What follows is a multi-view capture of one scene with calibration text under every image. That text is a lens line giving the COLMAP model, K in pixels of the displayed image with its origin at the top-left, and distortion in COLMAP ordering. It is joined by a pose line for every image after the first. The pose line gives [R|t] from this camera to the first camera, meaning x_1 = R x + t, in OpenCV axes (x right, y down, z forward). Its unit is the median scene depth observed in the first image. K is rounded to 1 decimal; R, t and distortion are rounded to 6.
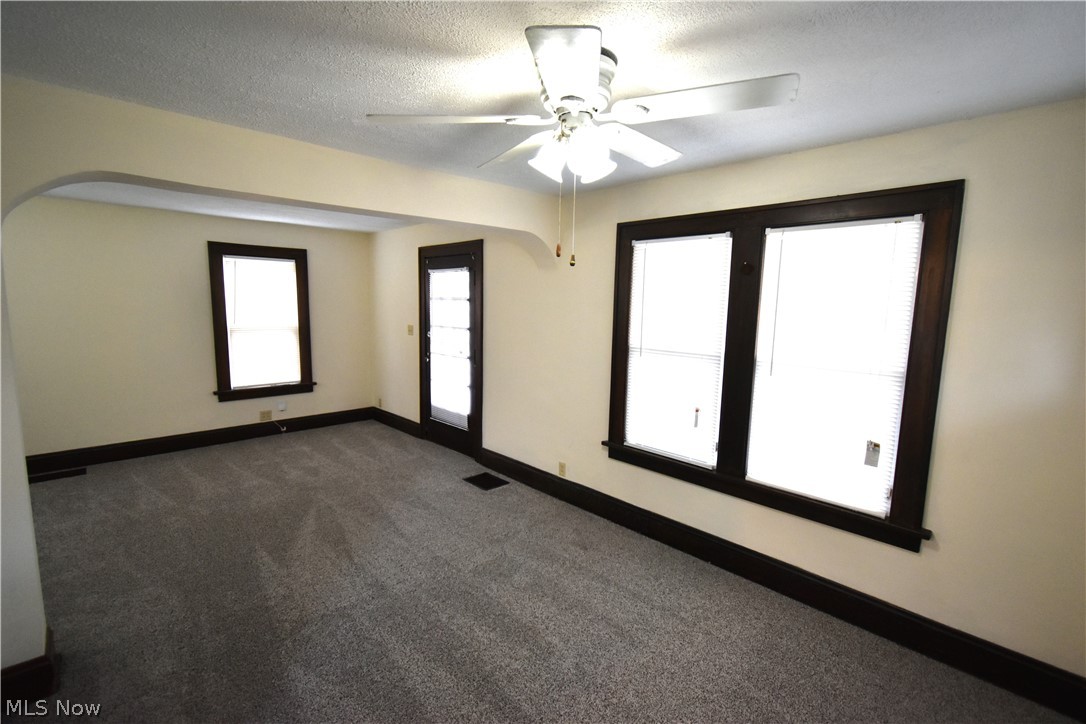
lens RADIAL K [[480.8, 0, 543.5], [0, 480.8, 364.0], [0, 0, 1]] dist [0.010187, -0.000087]
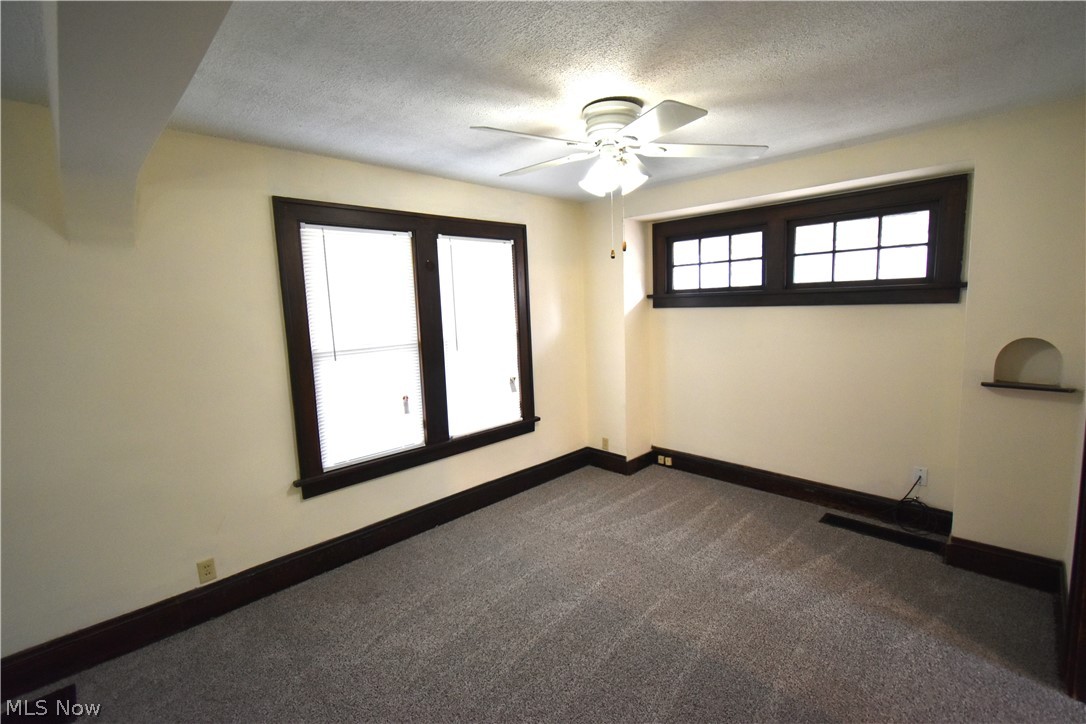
lens RADIAL K [[480.8, 0, 544.0], [0, 480.8, 359.7], [0, 0, 1]] dist [0.010187, -0.000087]
pose [[-0.001173, -0.143877, 0.989595, -0.734587], [0.164226, 0.976132, 0.142114, -0.087939], [-0.986422, 0.162684, 0.022483, 0.690344]]
